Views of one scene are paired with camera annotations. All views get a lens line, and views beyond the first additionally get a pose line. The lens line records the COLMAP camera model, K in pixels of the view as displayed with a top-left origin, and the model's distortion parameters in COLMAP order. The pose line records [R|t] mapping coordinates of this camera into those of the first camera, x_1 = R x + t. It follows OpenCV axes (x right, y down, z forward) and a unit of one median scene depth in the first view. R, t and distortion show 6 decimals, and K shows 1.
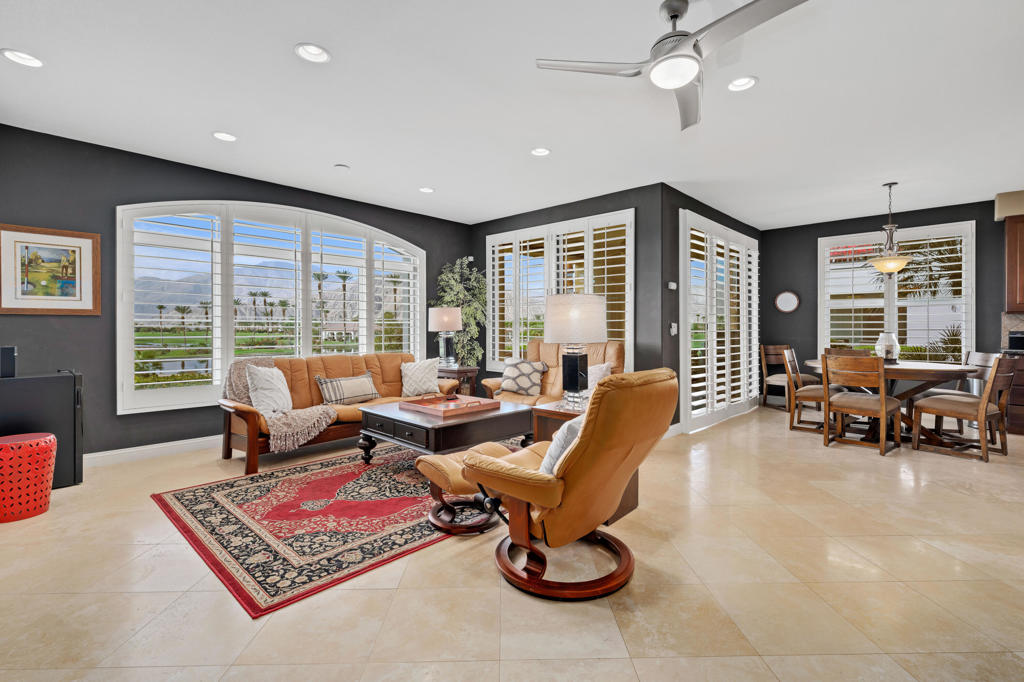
lens RADIAL K [[450.6, 0, 508.2], [0, 450.6, 331.4], [0, 0, 1]] dist [-0.001785, 0.000266]
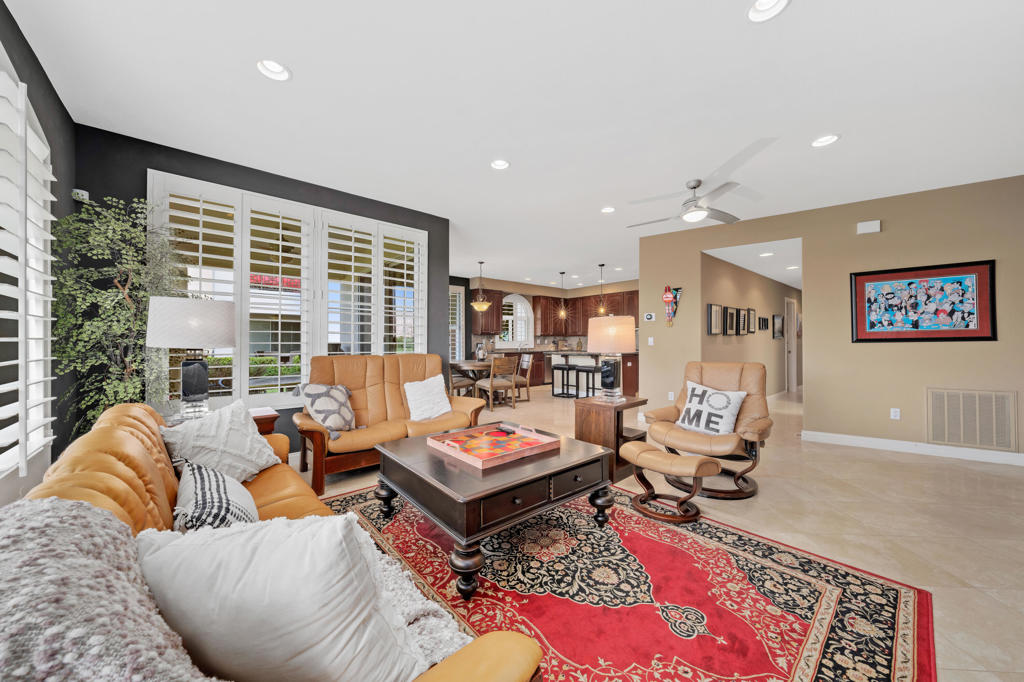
lens RADIAL K [[363.3, 0, 516.2], [0, 363.3, 341.0], [0, 0, 1]] dist [-0.000980, 0.000186]
pose [[0.098648, 0.002552, 0.995119, -1.207334], [0.012023, 0.999921, -0.003757, -0.009535], [-0.995050, 0.012335, 0.098609, 1.481948]]
